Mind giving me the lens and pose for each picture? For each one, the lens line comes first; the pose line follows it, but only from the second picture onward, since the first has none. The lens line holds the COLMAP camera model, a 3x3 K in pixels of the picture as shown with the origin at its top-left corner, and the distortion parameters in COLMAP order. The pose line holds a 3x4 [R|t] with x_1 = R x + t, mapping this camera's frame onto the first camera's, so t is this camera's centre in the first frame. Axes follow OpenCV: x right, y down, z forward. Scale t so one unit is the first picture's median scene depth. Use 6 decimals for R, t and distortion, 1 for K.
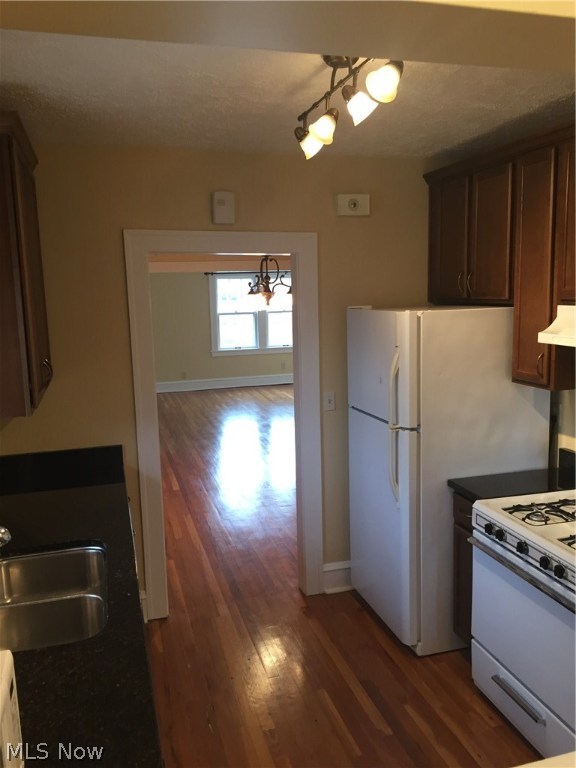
lens RADIAL K [[654.8, 0, 290.8], [0, 654.8, 384.9], [0, 0, 1]] dist [0.084578, -0.105915]
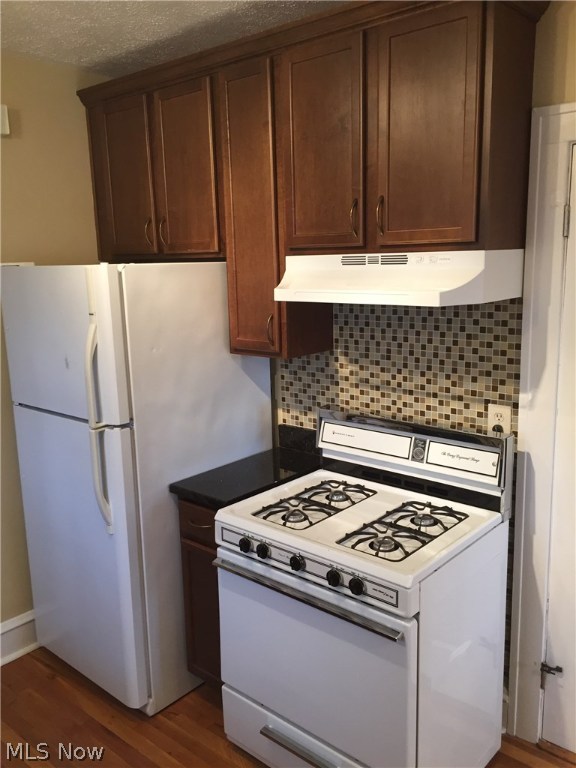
lens RADIAL K [[675.5, 0, 288.7], [0, 675.5, 387.0], [0, 0, 1]] dist [0.044596, 0.012795]
pose [[0.856874, -0.096111, 0.506487, -0.035967], [0.074938, 0.995254, 0.062080, -0.009674], [-0.510050, -0.015239, 0.860010, 0.251948]]
